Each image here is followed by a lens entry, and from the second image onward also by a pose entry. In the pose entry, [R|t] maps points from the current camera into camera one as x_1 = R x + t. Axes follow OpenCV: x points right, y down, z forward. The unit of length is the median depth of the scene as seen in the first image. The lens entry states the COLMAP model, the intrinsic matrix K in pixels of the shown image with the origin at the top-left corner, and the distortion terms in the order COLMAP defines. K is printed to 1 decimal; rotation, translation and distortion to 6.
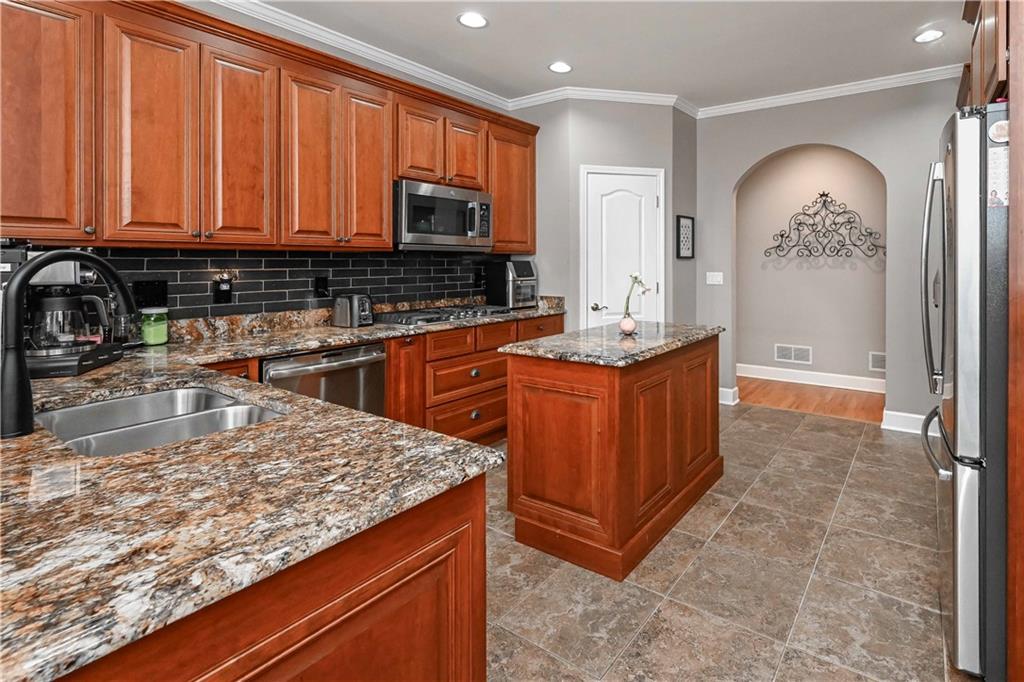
lens RADIAL K [[493.5, 0, 615.1], [0, 493.5, 259.3], [0, 0, 1]] dist [-0.002239, 0.000235]
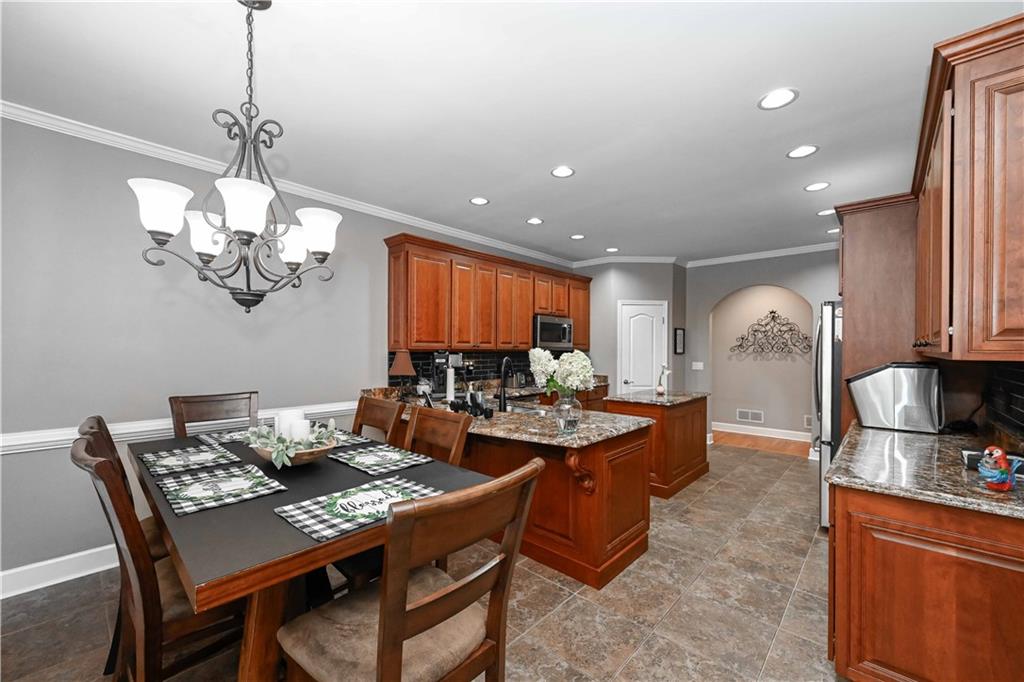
lens RADIAL K [[409.1, 0, 511.7], [0, 409.1, 348.7], [0, 0, 1]] dist [0.001901, 0.000009]
pose [[0.983538, 0.005433, -0.180620, -0.252709], [-0.004433, 0.999973, 0.005937, -0.038231], [0.180647, -0.005038, 0.983535, -0.699164]]
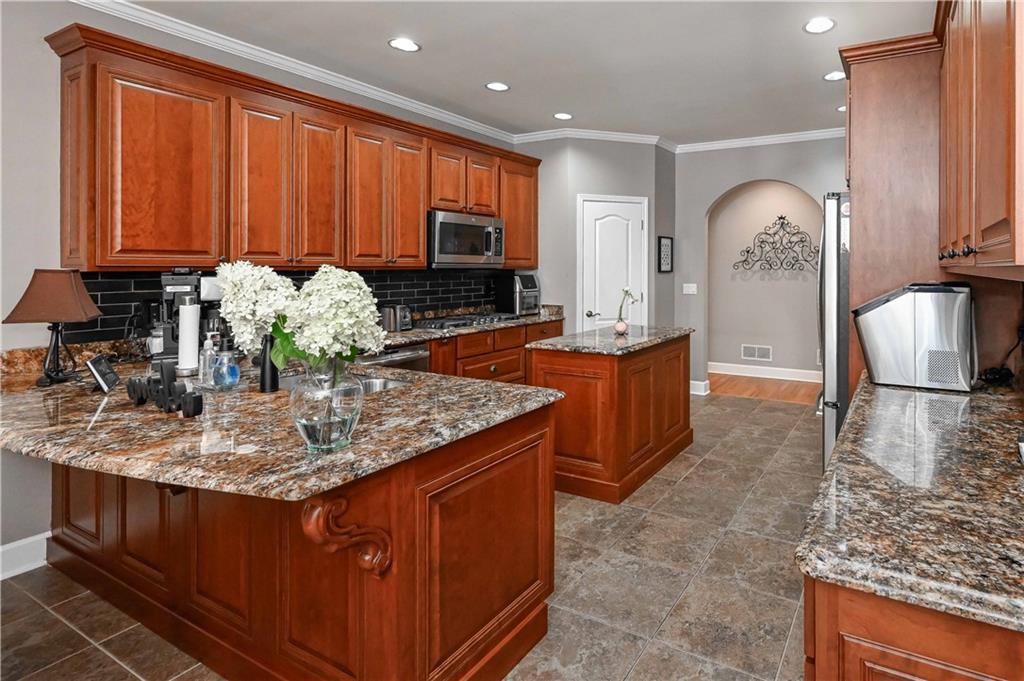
lens RADIAL K [[516.1, 0, 647.5], [0, 516.1, 265.6], [0, 0, 1]] dist [0.003415, -0.001199]
pose [[0.994719, 0.002615, 0.102599, -0.042341], [-0.003000, 0.999989, 0.003599, -0.034167], [-0.102589, -0.003888, 0.994716, -0.353656]]
